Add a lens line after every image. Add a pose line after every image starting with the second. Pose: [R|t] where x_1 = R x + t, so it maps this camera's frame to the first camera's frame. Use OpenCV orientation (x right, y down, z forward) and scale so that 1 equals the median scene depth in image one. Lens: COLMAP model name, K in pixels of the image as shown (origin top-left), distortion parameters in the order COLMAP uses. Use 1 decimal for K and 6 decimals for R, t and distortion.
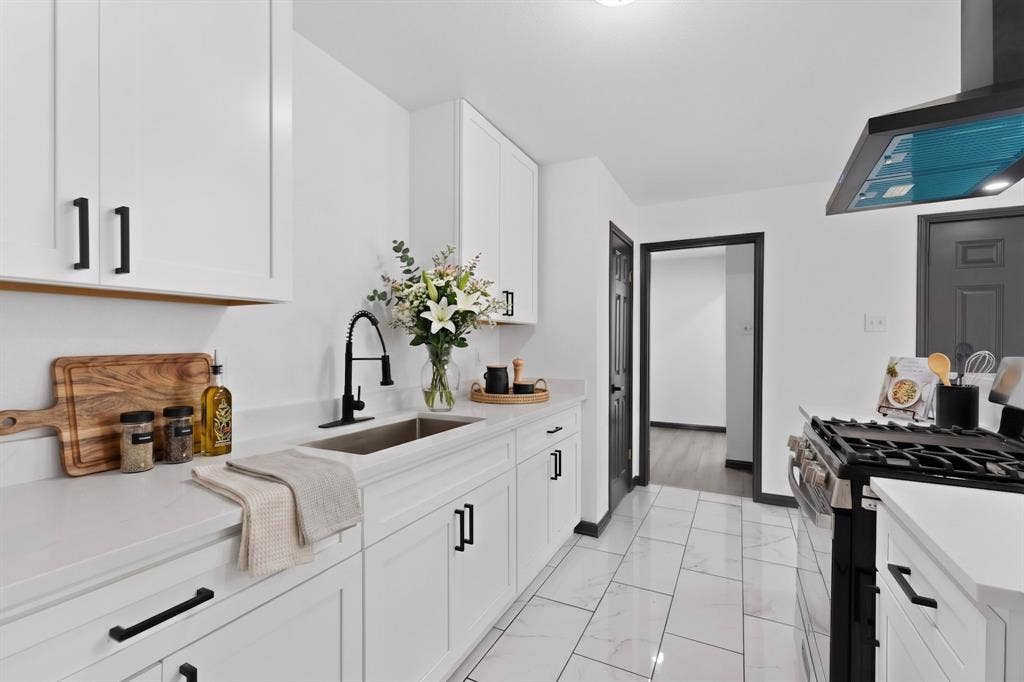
lens RADIAL K [[448.8, 0, 512.0], [0, 448.8, 341.0], [0, 0, 1]] dist [0.010183, -0.000266]
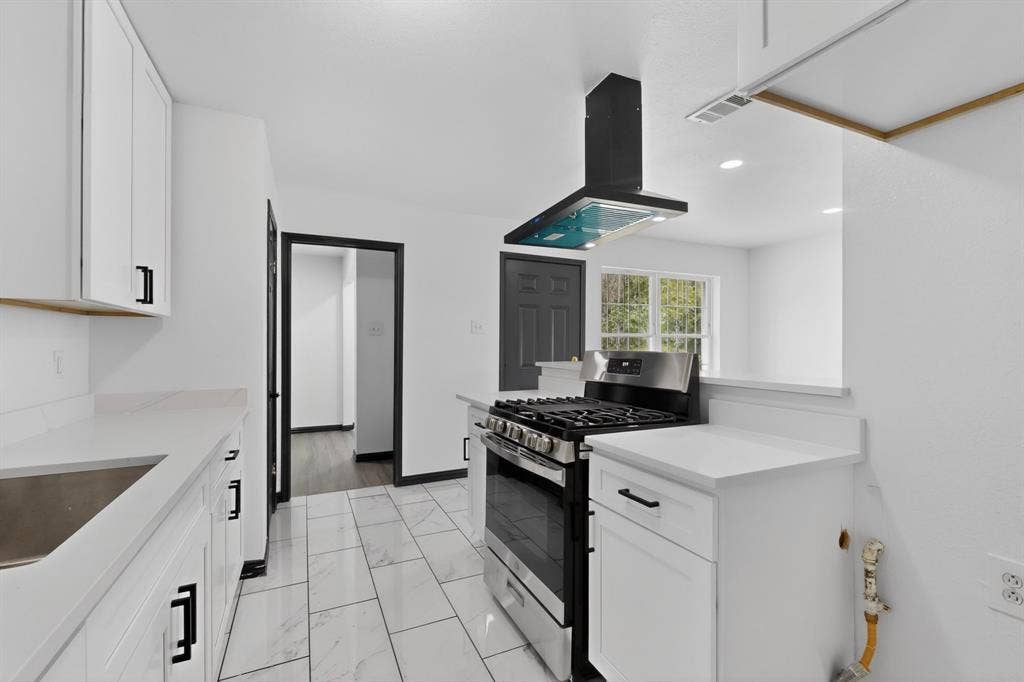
lens RADIAL K [[448.8, 0, 512.0], [0, 448.8, 341.0], [0, 0, 1]] dist [0.010183, -0.000266]
pose [[0.622694, 0.001017, 0.782465, -0.147463], [-0.001448, 0.999999, -0.000147, 0.000402], [-0.782464, -0.001042, 0.622695, 0.094818]]
